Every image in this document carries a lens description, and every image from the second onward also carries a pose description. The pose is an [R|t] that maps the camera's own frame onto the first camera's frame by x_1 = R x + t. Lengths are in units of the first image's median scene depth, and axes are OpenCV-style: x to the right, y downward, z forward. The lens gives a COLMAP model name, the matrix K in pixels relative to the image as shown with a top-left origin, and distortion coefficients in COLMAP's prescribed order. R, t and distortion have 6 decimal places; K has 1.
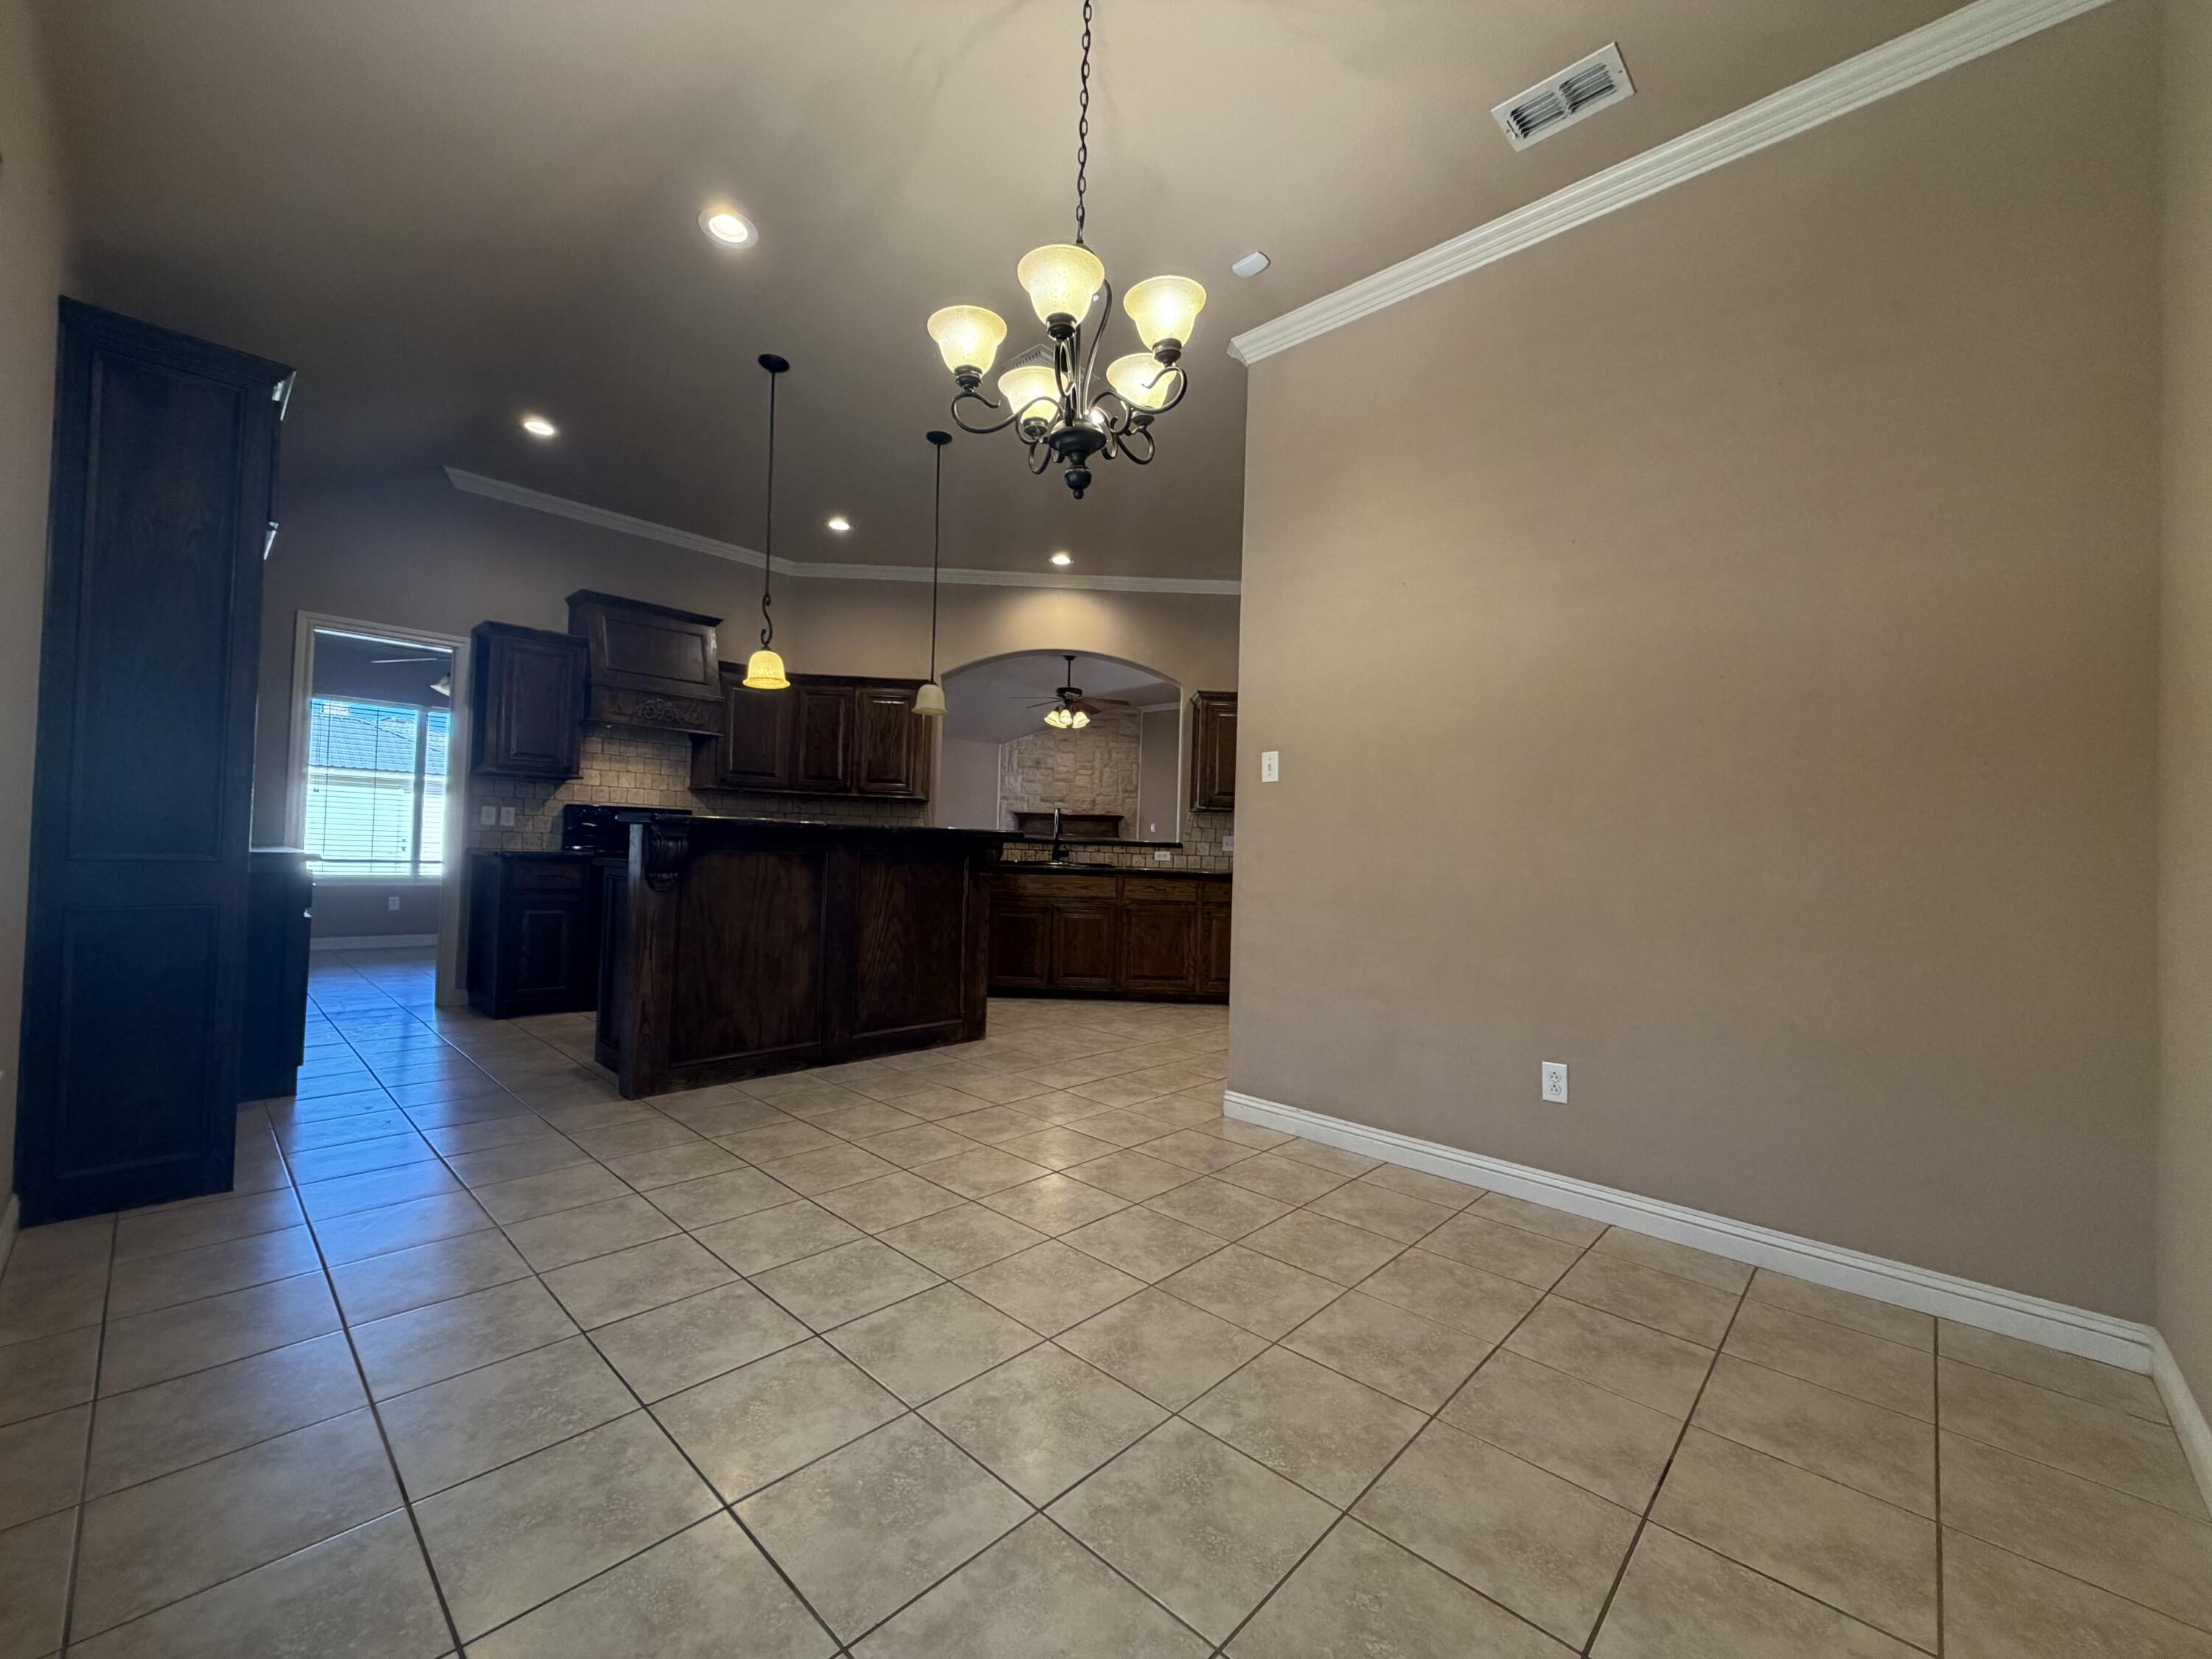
lens RADIAL K [[879.6, 0, 1107.1], [0, 879.6, 827.5], [0, 0, 1]] dist [-0.000151, 0.000042]
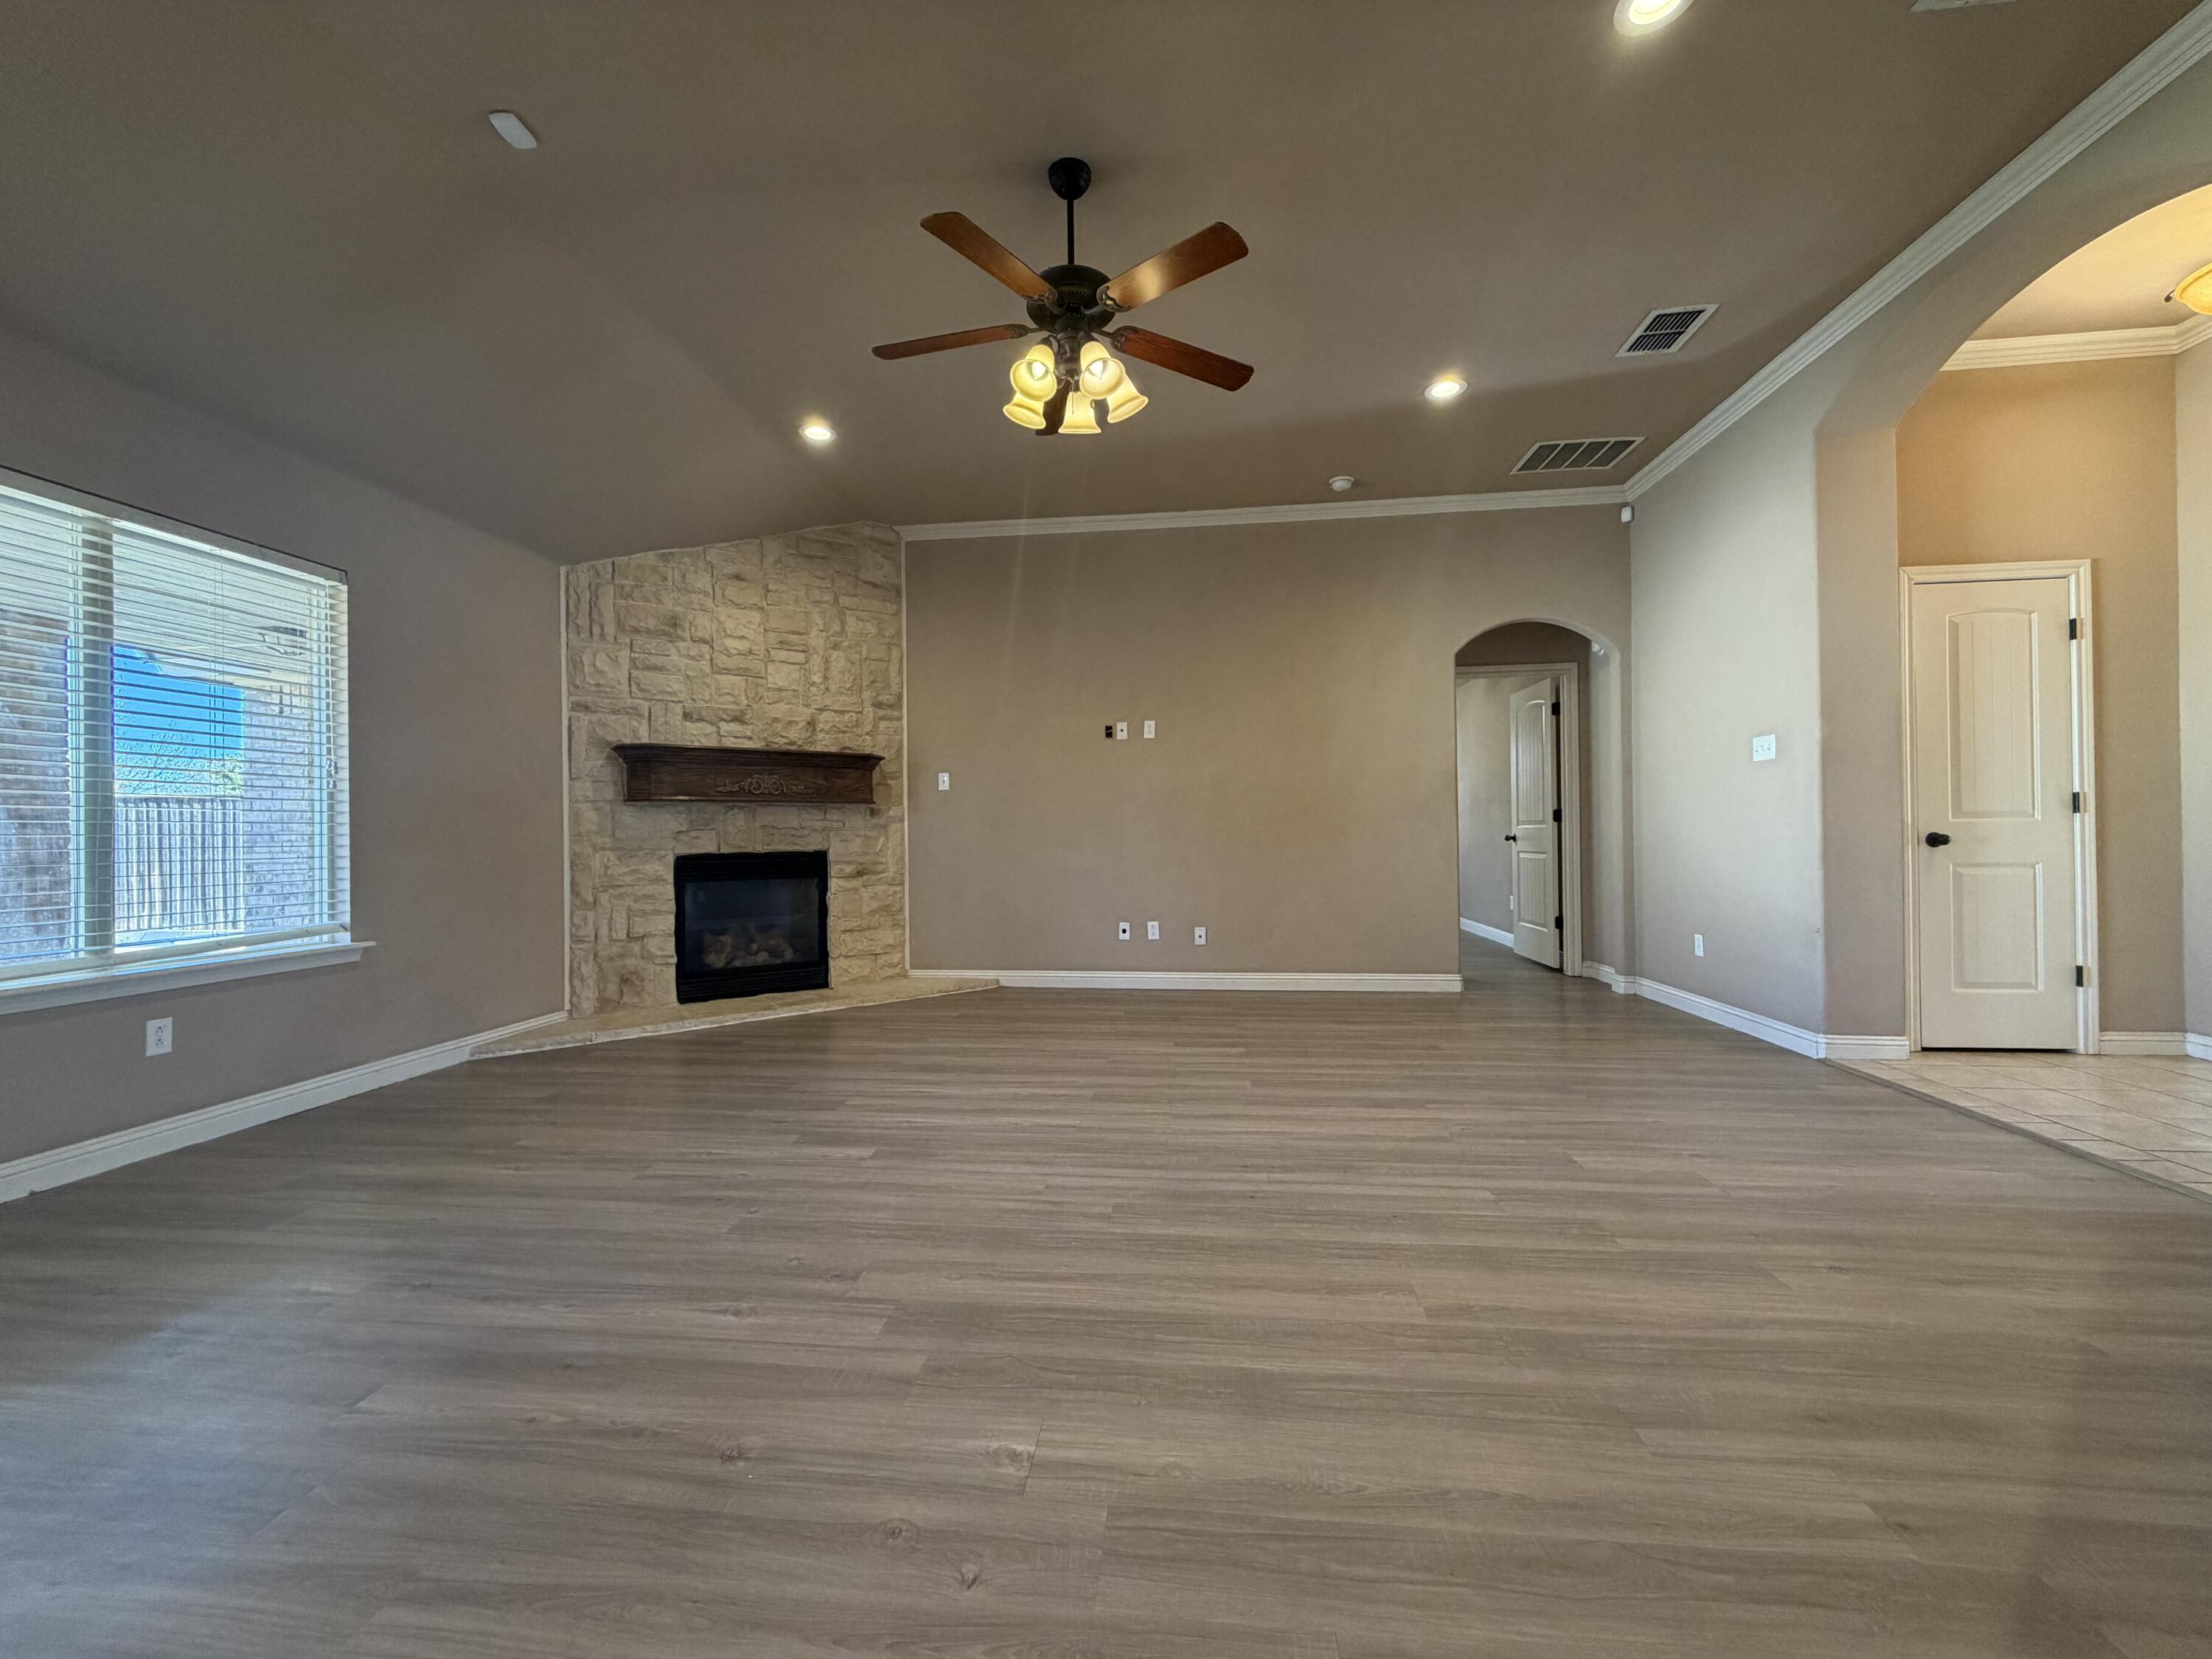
lens RADIAL K [[879.6, 0, 1099.8], [0, 879.6, 832.0], [0, 0, 1]] dist [-0.000151, 0.000042]
pose [[0.806530, -0.040962, 0.589773, -0.306773], [0.024037, 0.999044, 0.036517, 0.023240], [-0.590705, -0.015276, 0.806743, 1.042857]]
